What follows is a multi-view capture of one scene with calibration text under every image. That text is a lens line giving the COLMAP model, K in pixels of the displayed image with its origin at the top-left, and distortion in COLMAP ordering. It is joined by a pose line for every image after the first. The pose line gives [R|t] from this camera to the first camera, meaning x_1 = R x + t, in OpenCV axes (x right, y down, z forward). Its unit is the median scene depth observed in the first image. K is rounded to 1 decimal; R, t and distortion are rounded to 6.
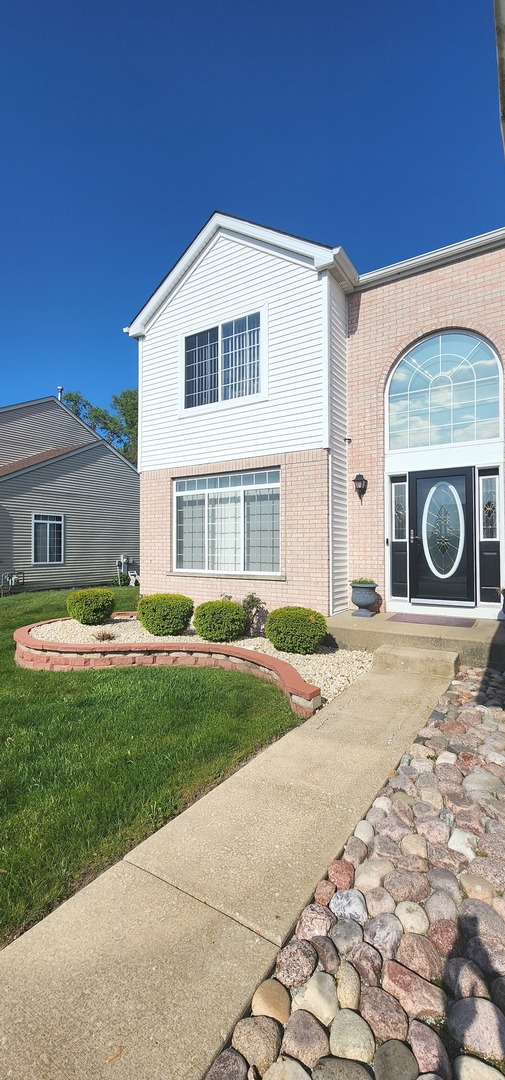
lens RADIAL K [[443.0, 0, 251.0], [0, 443.0, 539.9], [0, 0, 1]] dist [0.000256, 0.000611]
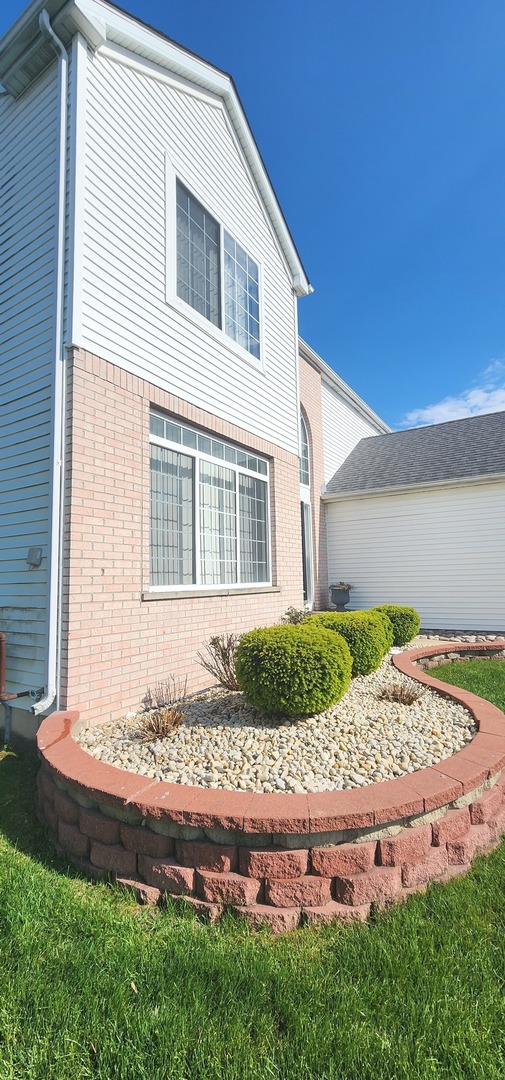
lens RADIAL K [[443.0, 0, 253.2], [0, 443.0, 540.3], [0, 0, 1]] dist [0.000256, 0.000611]
pose [[-0.007923, 0.095917, 0.995358, -0.718180], [0.007360, 0.995368, -0.095860, 0.069130], [-0.999942, 0.006567, -0.008592, 0.969912]]
